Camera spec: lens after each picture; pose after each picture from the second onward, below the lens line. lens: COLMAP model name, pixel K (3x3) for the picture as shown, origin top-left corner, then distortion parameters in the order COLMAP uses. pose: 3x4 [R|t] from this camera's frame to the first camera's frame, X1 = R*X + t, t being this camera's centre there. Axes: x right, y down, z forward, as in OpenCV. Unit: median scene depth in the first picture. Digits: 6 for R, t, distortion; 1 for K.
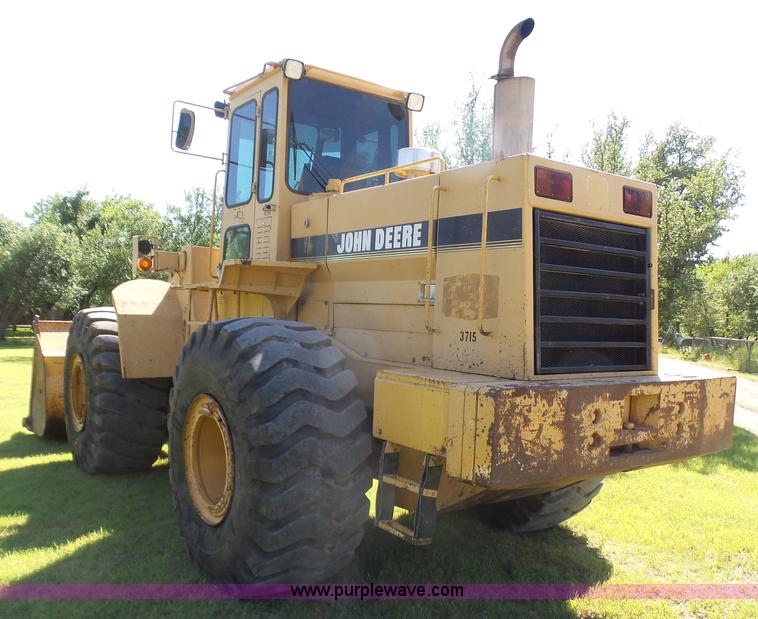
lens RADIAL K [[700.6, 0, 380.2], [0, 700.6, 366.3], [0, 0, 1]] dist [-0.002722, -0.001154]
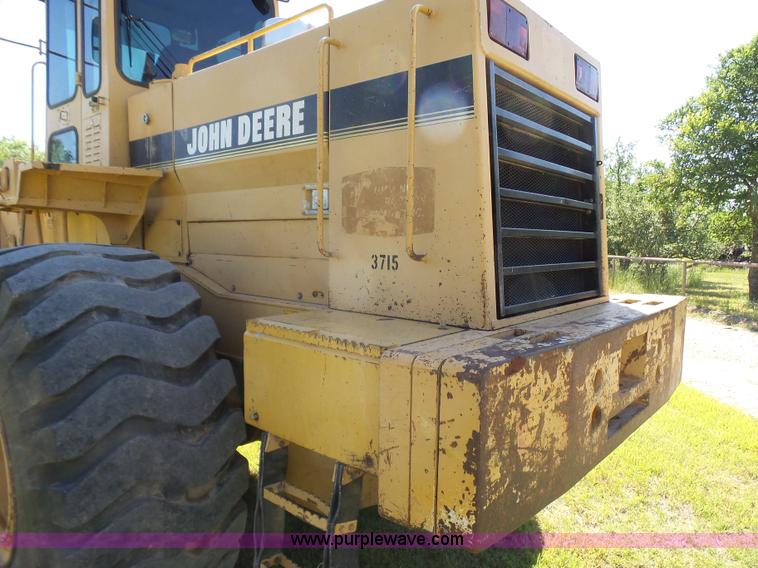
lens RADIAL K [[532.6, 0, 379.0], [0, 532.6, 284.0], [0, 0, 1]] dist [0.011268, -0.001275]
pose [[0.974031, -0.044558, 0.221988, 0.006344], [0.042278, 0.998993, 0.015015, -0.029264], [-0.222433, -0.005240, 0.974934, 0.498568]]
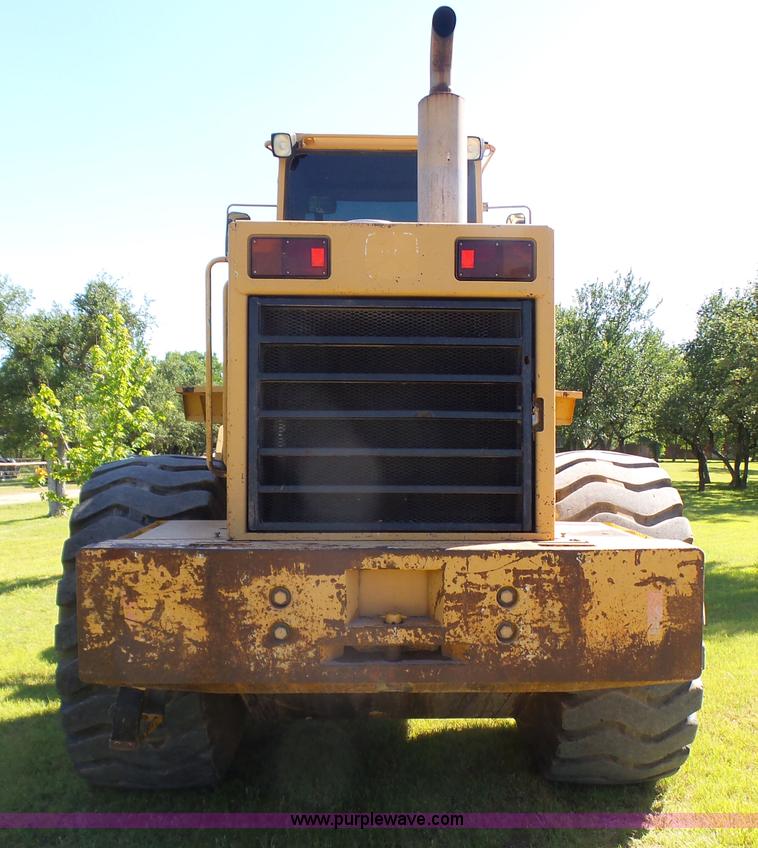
lens RADIAL K [[917.9, 0, 376.8], [0, 917.9, 482.2], [0, 0, 1]] dist [0.001888, 0.007343]
pose [[0.819218, -0.000731, -0.573482, 0.779517], [-0.020405, 0.999329, -0.030422, -0.011227], [0.573119, 0.036624, 0.818653, 0.294444]]
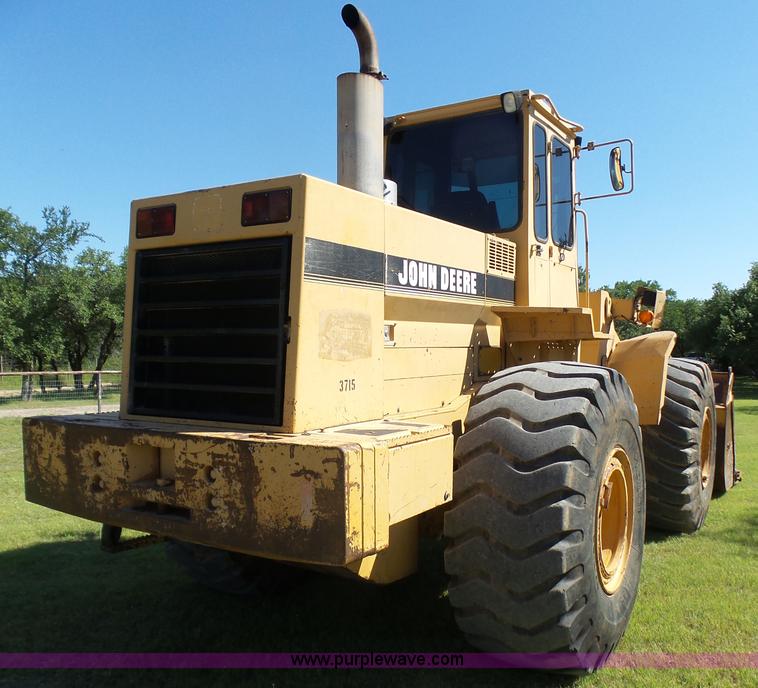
lens RADIAL K [[702.8, 0, 379.5], [0, 702.8, 373.4], [0, 0, 1]] dist [0.001913, 0.005755]
pose [[0.366022, 0.003402, -0.930600, 1.190467], [-0.062149, 0.997850, -0.020796, -0.043532], [0.928529, 0.065447, 0.365447, 0.880291]]
